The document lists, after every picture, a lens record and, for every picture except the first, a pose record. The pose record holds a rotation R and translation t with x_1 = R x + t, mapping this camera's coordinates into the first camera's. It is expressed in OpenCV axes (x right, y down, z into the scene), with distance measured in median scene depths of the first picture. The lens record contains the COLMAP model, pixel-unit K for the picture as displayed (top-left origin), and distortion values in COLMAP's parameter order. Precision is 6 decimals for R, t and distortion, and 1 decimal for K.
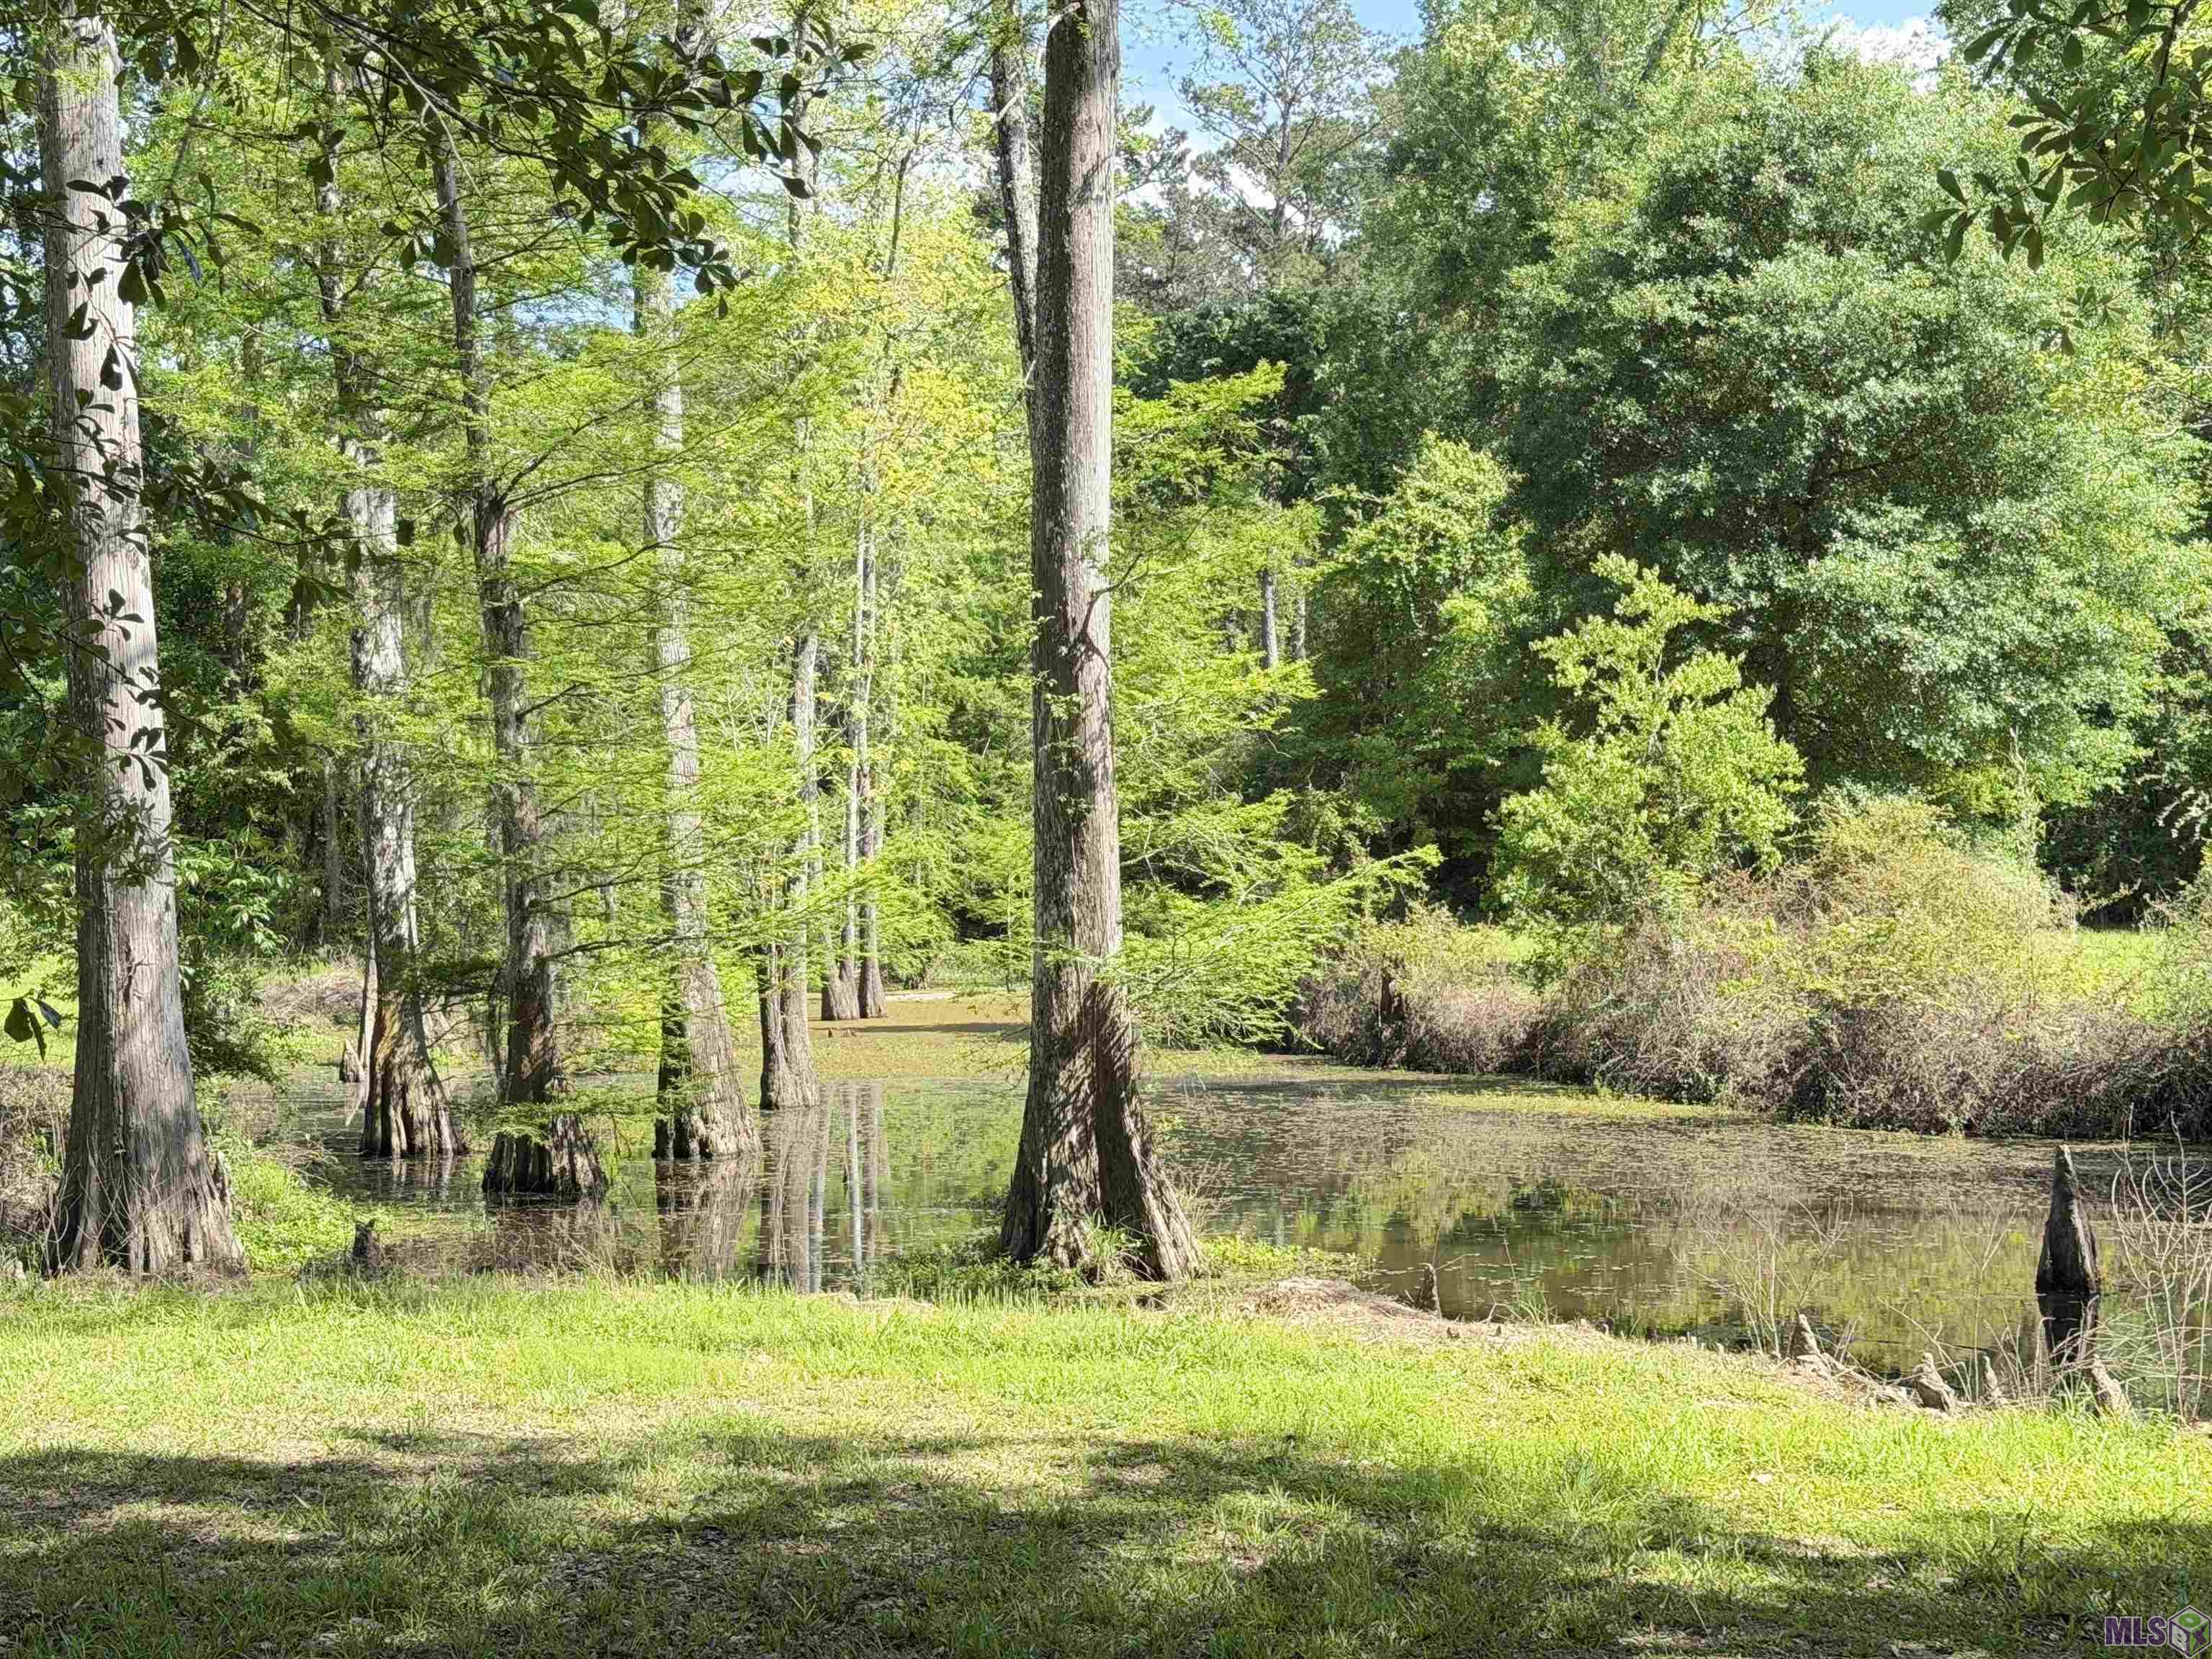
lens RADIAL K [[3151.6, 0, 1115.1], [0, 3151.6, 839.6], [0, 0, 1]] dist [0.122317, 0.047920]
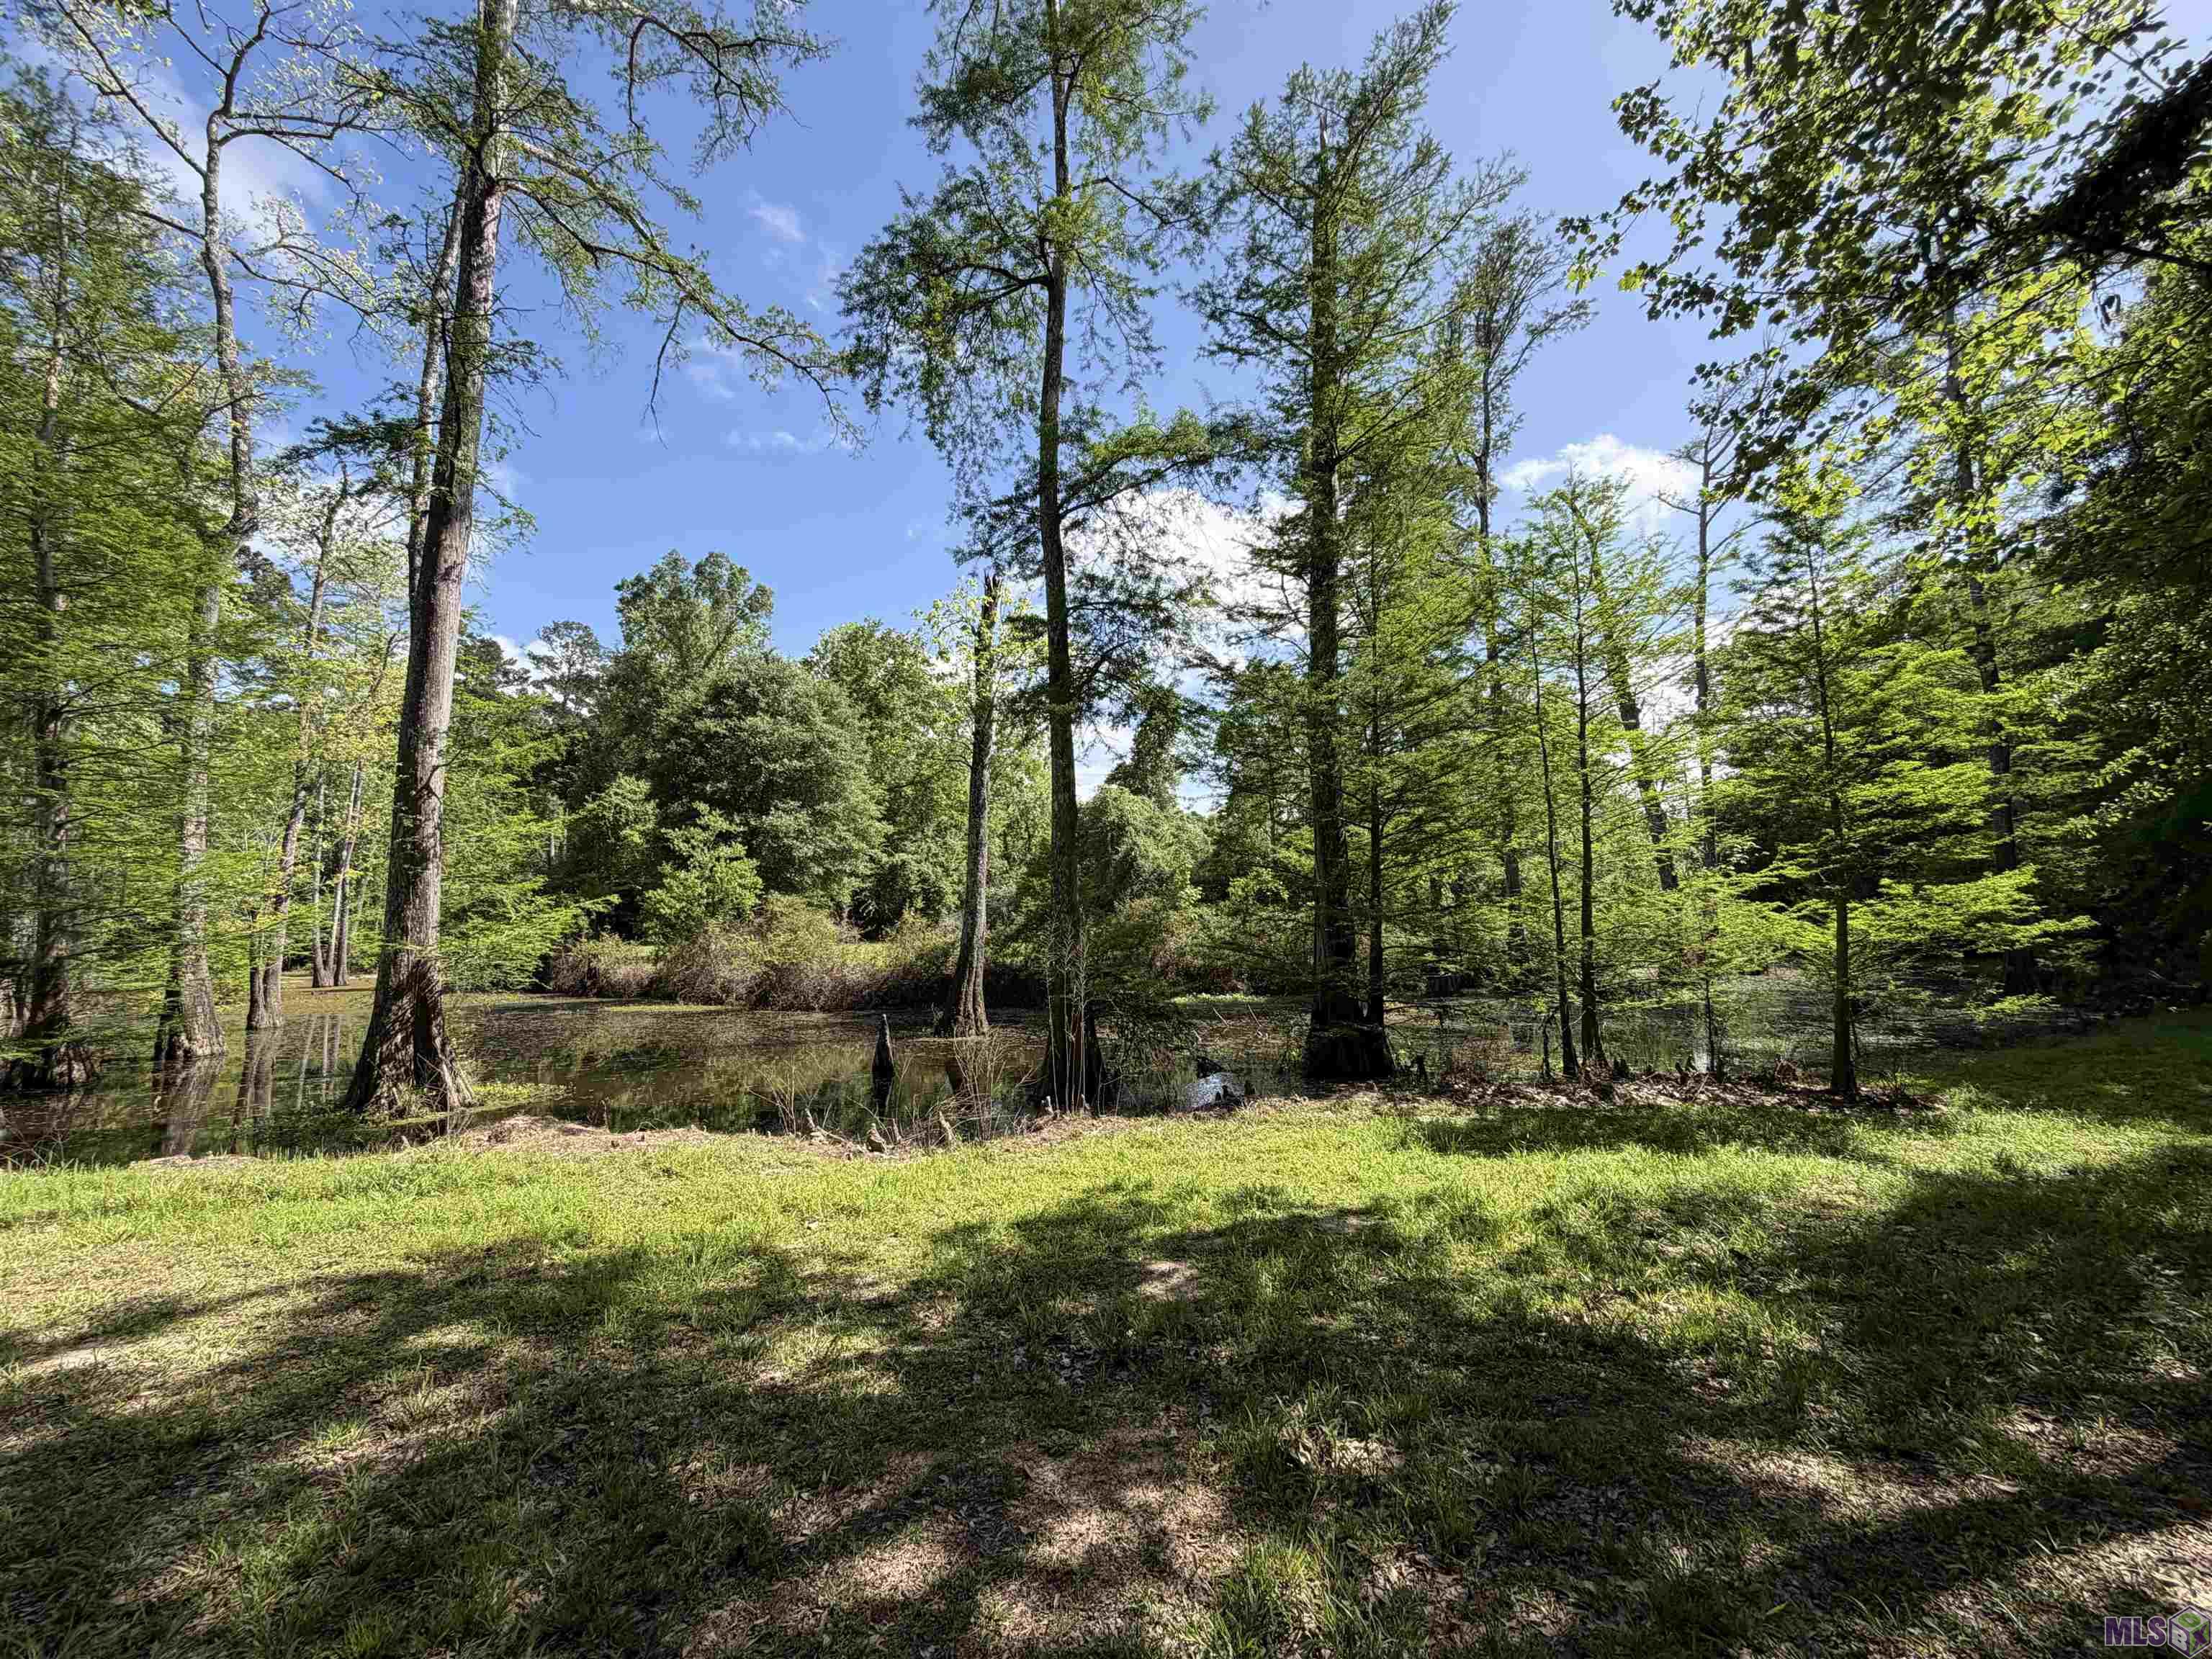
lens RADIAL K [[906.6, 0, 1110.6], [0, 906.6, 821.7], [0, 0, 1]] dist [-0.001005, -0.000101]
pose [[0.824721, 0.063163, 0.562001, 0.018941], [-0.001514, 0.993987, -0.109492, 0.014841], [-0.565537, 0.089450, 0.819858, 0.200497]]
